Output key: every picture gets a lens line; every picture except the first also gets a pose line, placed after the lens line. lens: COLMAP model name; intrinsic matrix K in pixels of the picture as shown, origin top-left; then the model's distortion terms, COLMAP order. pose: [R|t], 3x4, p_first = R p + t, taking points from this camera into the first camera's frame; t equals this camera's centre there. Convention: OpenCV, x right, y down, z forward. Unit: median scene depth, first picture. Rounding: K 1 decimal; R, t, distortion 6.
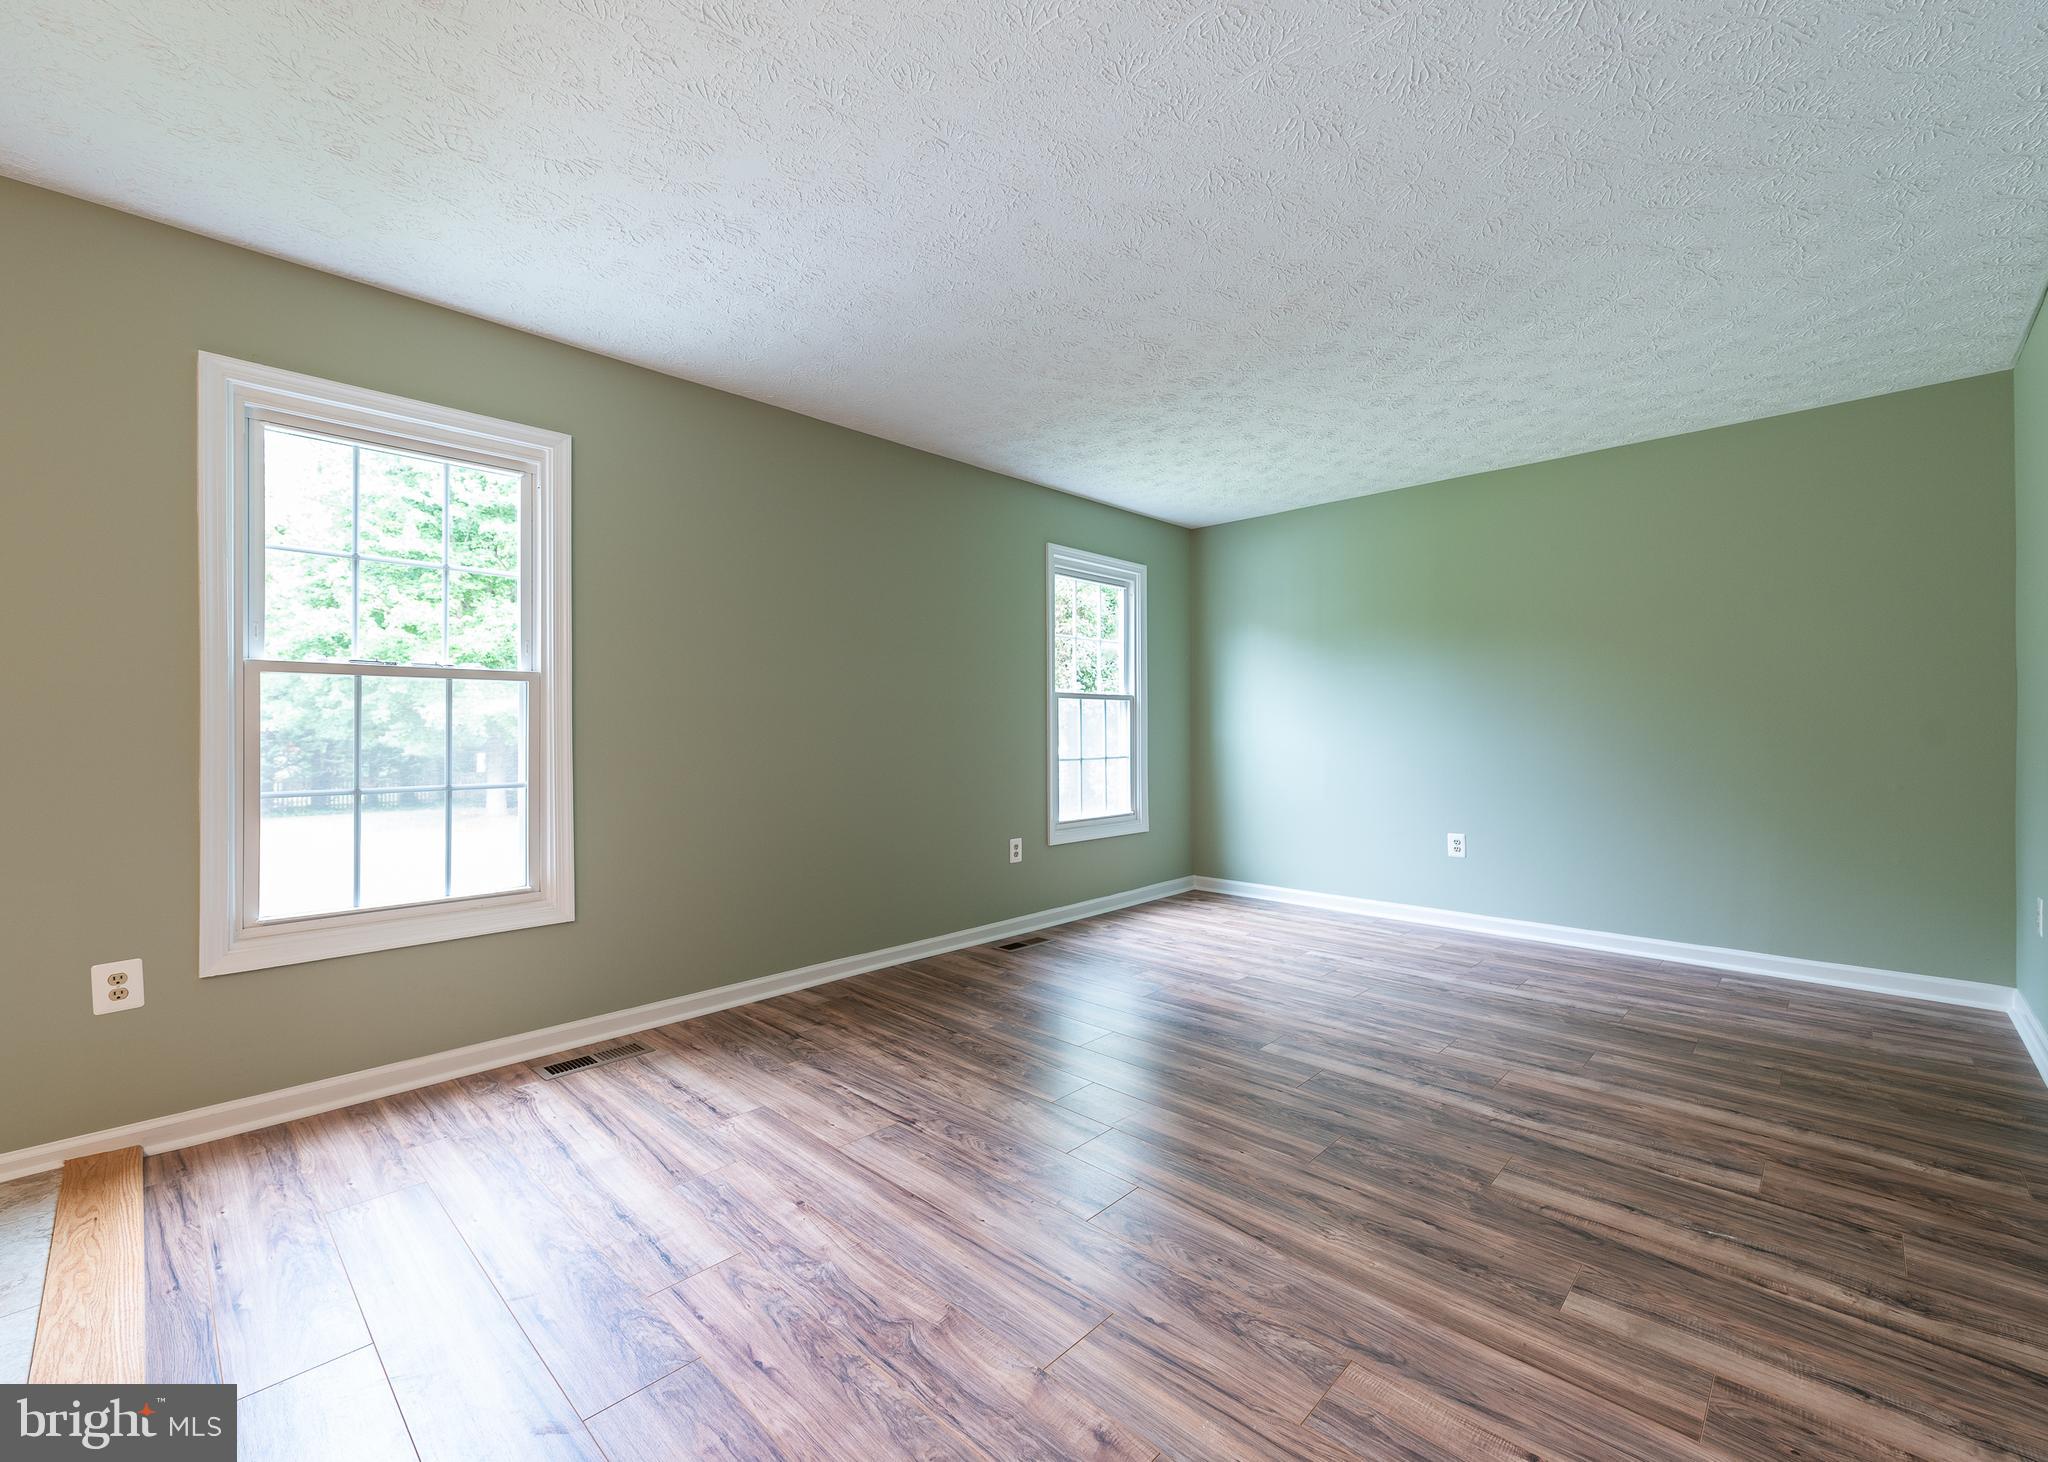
lens RADIAL K [[849.7, 0, 1027.4], [0, 849.7, 734.4], [0, 0, 1]] dist [0.021228, 0.000390]
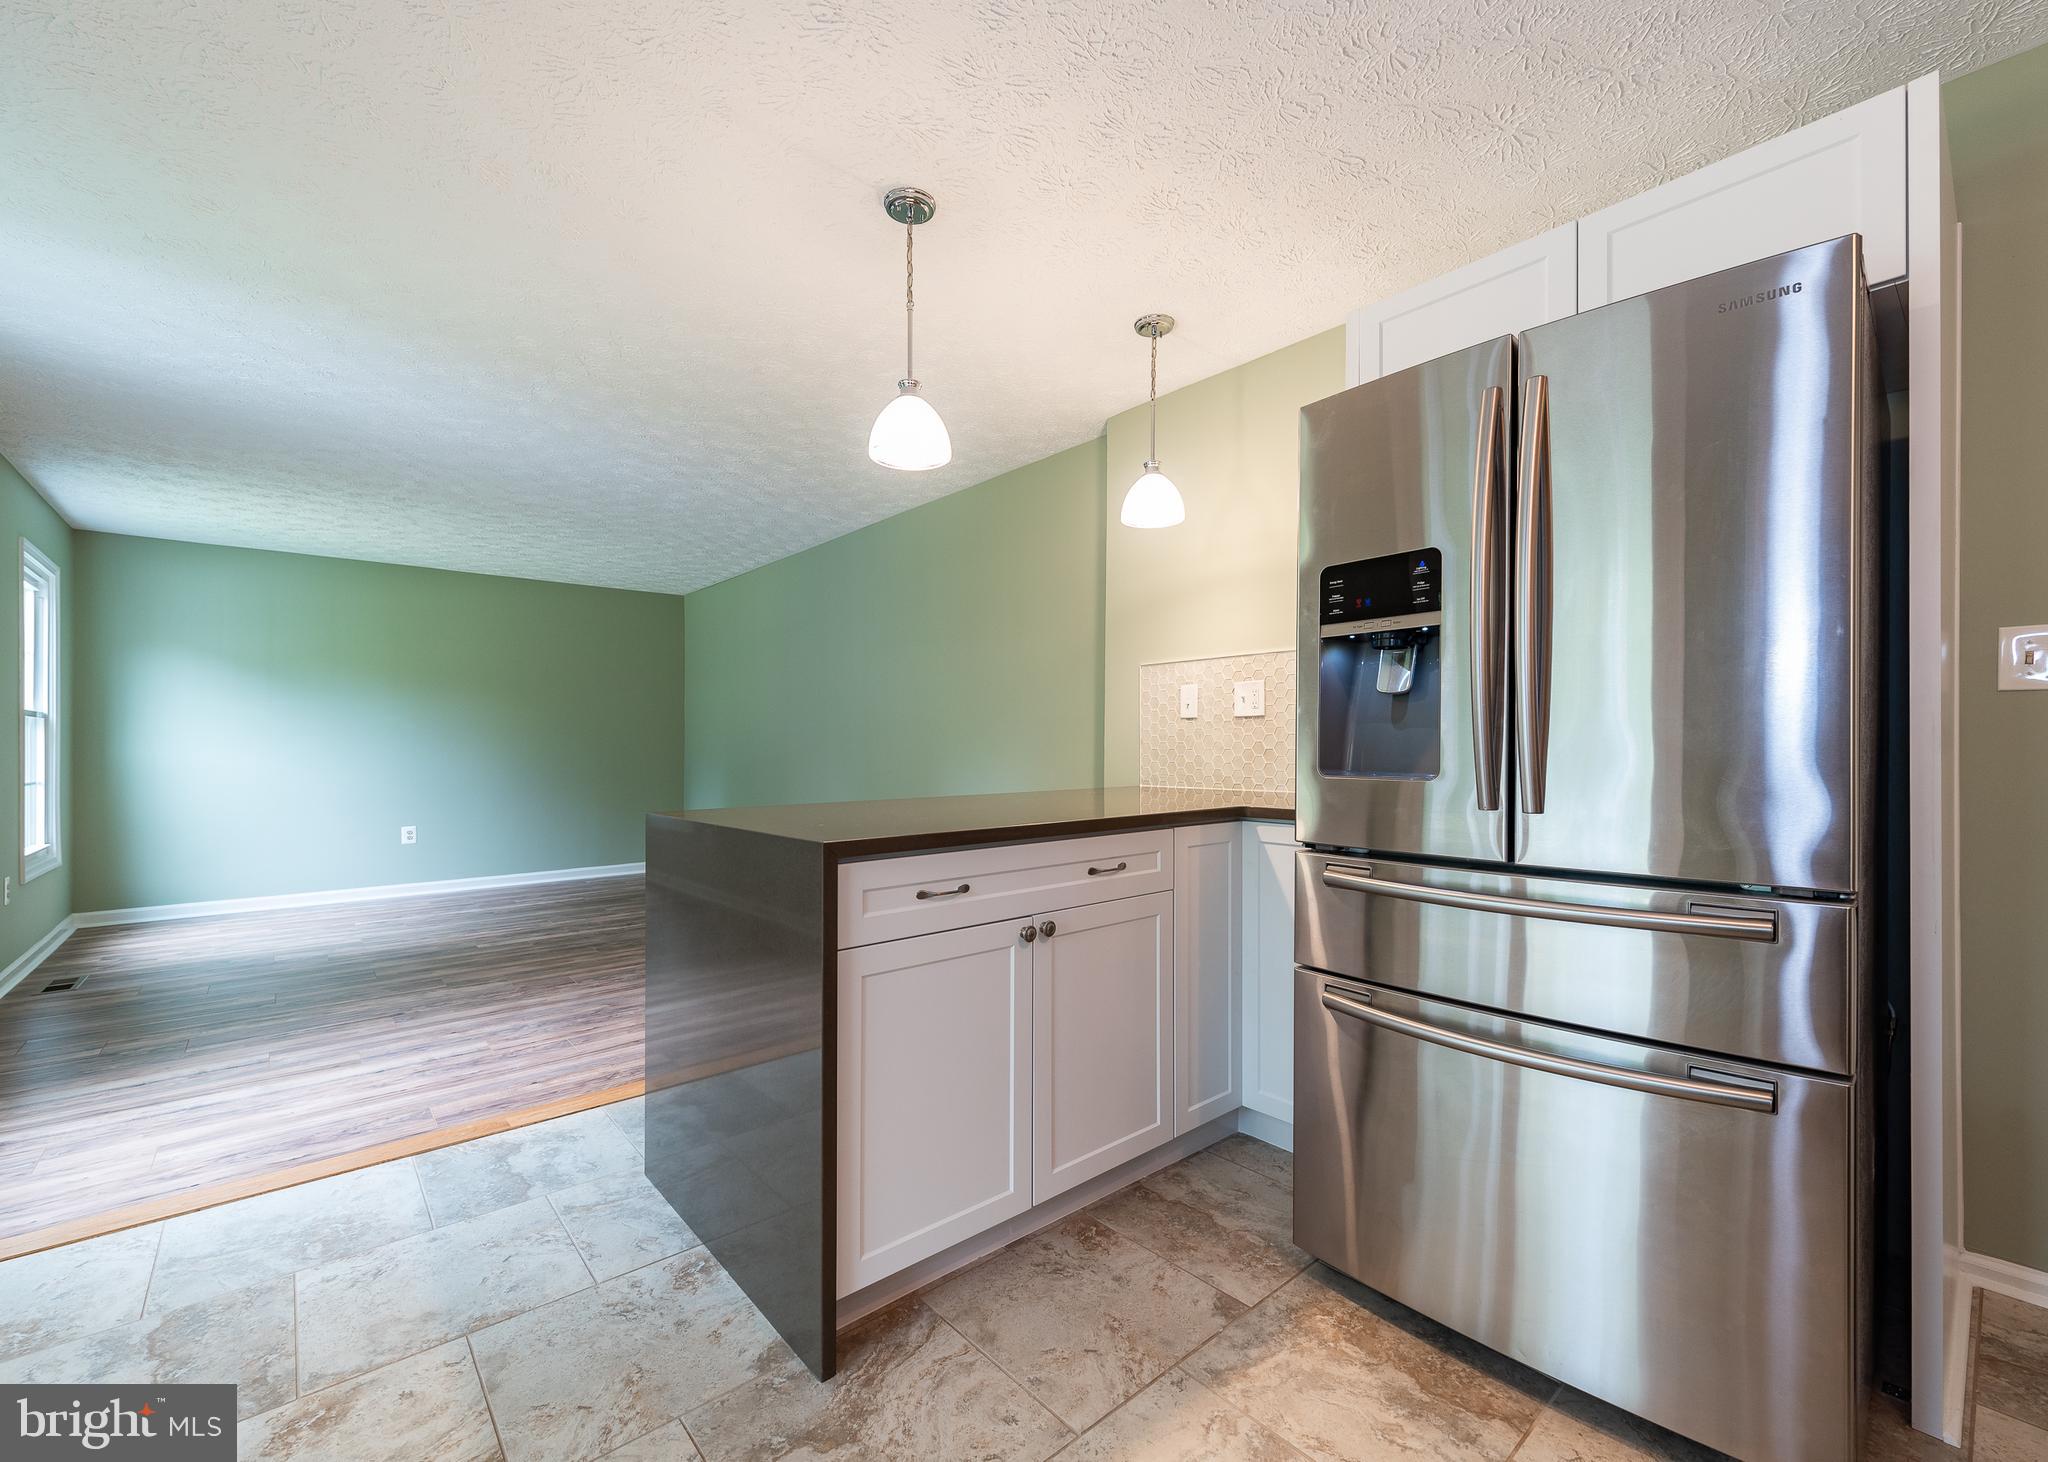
lens RADIAL K [[849.7, 0, 1027.4], [0, 849.7, 734.4], [0, 0, 1]] dist [0.021228, 0.000390]
pose [[0.089838, 0.018791, 0.995779, -1.534788], [0.010119, 0.999753, -0.019779, 0.011315], [-0.995905, 0.011854, 0.089625, -0.219645]]
